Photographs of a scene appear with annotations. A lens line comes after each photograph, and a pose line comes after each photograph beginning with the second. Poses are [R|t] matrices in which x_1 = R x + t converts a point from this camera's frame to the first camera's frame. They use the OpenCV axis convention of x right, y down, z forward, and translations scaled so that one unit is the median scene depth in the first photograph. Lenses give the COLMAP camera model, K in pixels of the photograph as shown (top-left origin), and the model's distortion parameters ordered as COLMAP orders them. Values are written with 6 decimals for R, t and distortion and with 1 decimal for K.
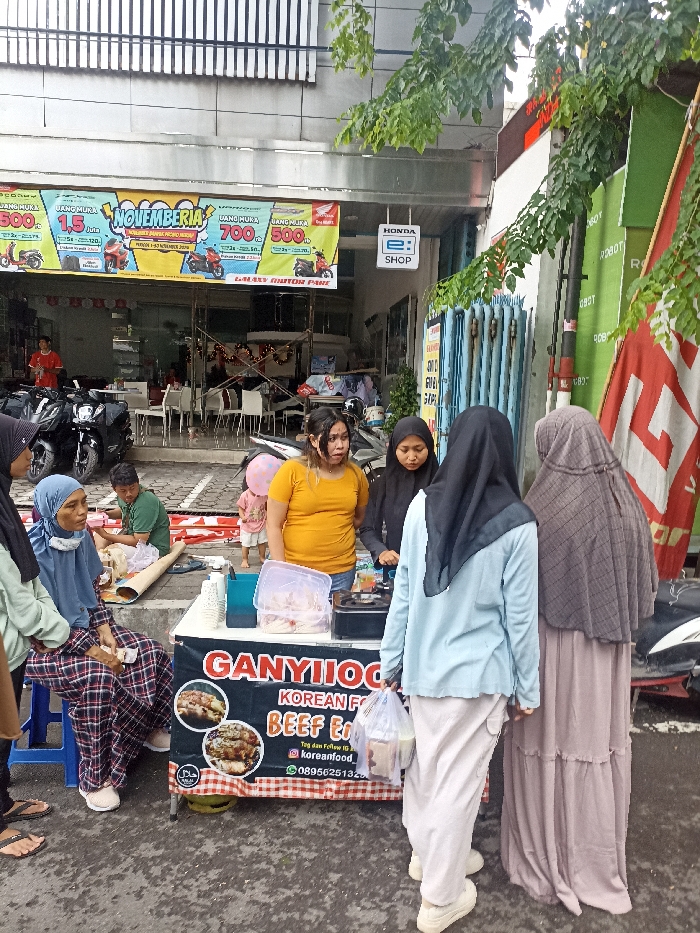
lens RADIAL K [[698.3, 0, 350.0], [0, 698.3, 466.5], [0, 0, 1]] dist [0.005767, -0.002936]
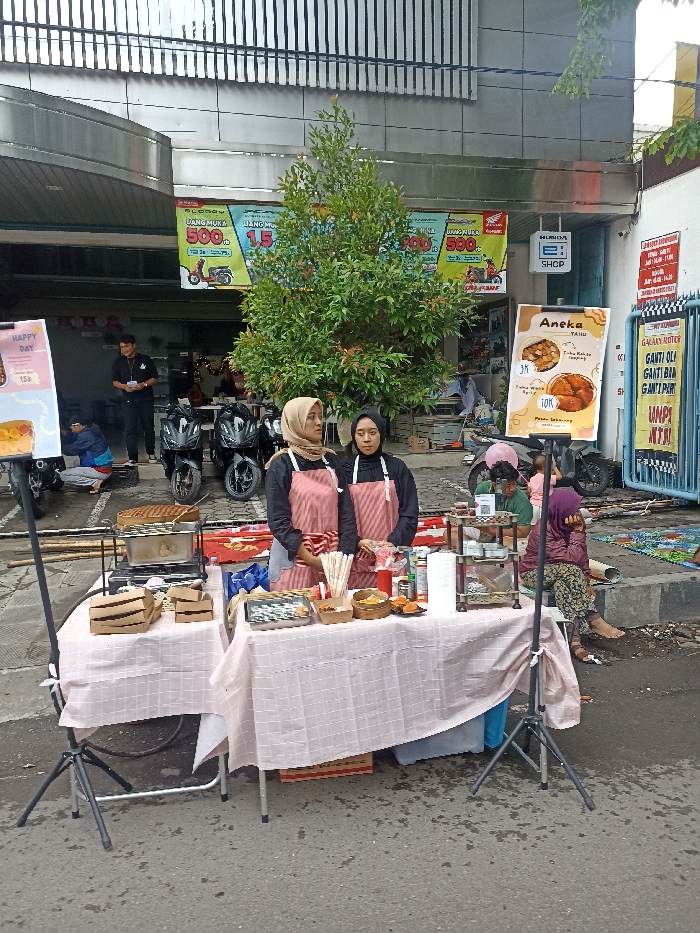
lens RADIAL K [[742.8, 0, 350.0], [0, 742.8, 466.5], [0, 0, 1]] dist [0.000450, 0.012381]
pose [[0.973482, -0.089345, 0.210597, -0.519194], [0.092896, 0.995651, -0.007007, -0.006137], [-0.209055, 0.026385, 0.977548, -0.047708]]
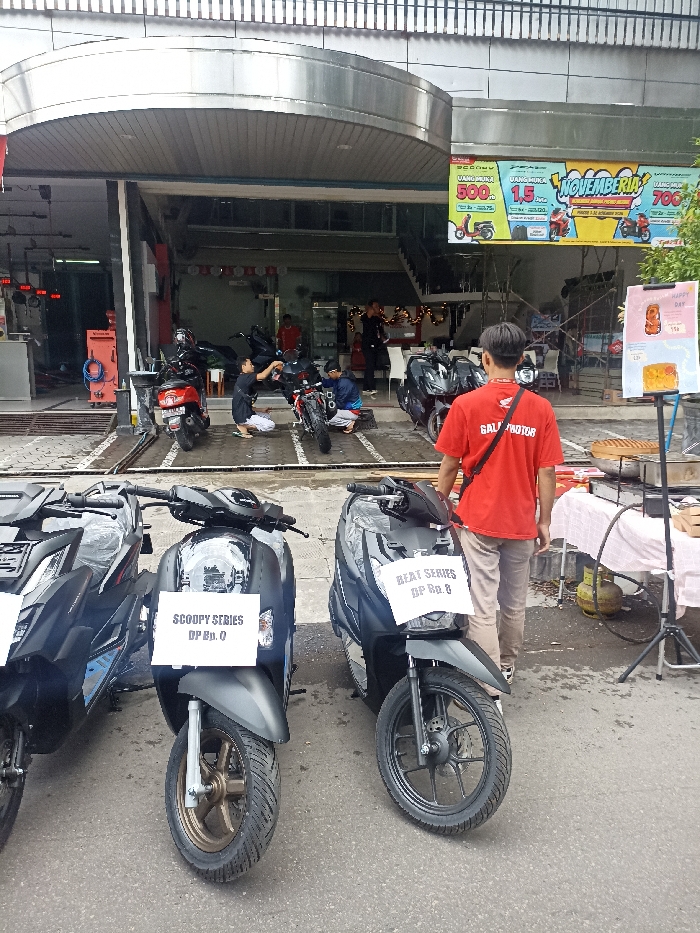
lens RADIAL K [[719.9, 0, 350.0], [0, 719.9, 466.5], [0, 0, 1]] dist [0.006988, -0.002798]
pose [[0.990765, -0.069873, 0.116200, -0.797035], [0.063672, 0.996384, 0.056253, -0.021172], [-0.119710, -0.048335, 0.991632, -0.047861]]
